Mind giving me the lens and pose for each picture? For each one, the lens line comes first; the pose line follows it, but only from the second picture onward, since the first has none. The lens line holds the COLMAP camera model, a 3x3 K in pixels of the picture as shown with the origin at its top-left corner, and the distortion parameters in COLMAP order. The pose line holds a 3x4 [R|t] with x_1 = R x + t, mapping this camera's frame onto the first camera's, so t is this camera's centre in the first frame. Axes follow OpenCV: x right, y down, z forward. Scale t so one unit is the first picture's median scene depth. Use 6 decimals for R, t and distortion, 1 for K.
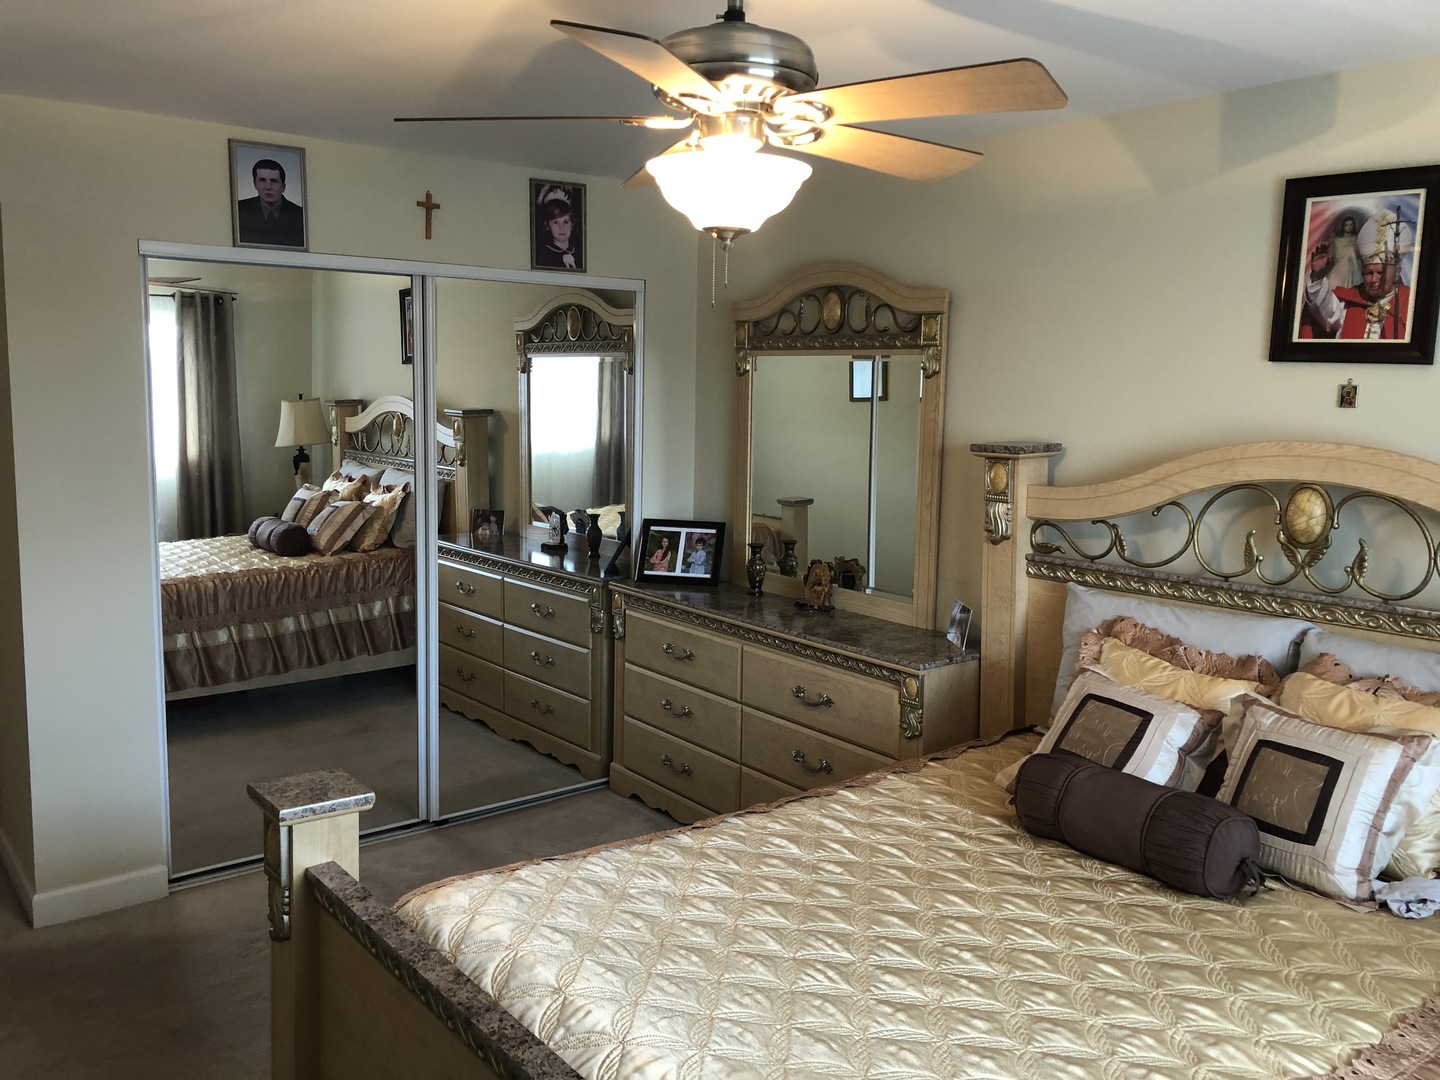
lens RADIAL K [[1173.1, 0, 718.1], [0, 1173.1, 532.0], [0, 0, 1]] dist [0.048047, -0.051294]
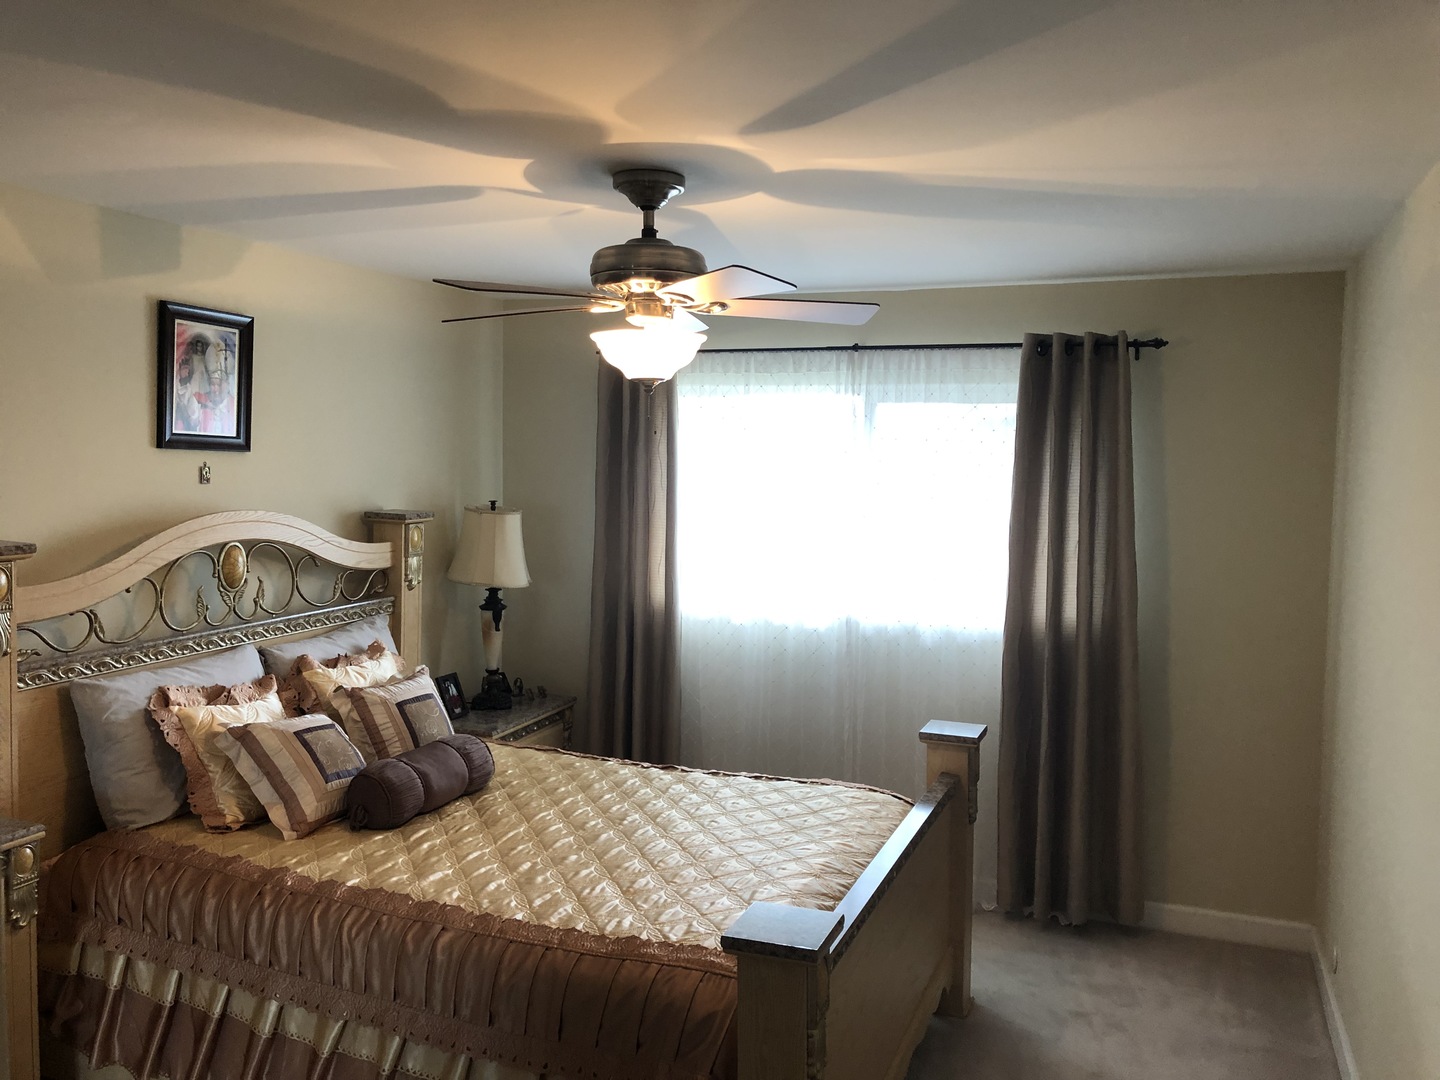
lens RADIAL K [[1173.1, 0, 717.7], [0, 1173.1, 544.3], [0, 0, 1]] dist [0.048047, -0.051294]
pose [[-0.499579, -0.098037, 0.860703, -0.895315], [0.075675, 0.984838, 0.156101, -0.201849], [-0.862957, 0.143119, -0.484585, 1.161485]]
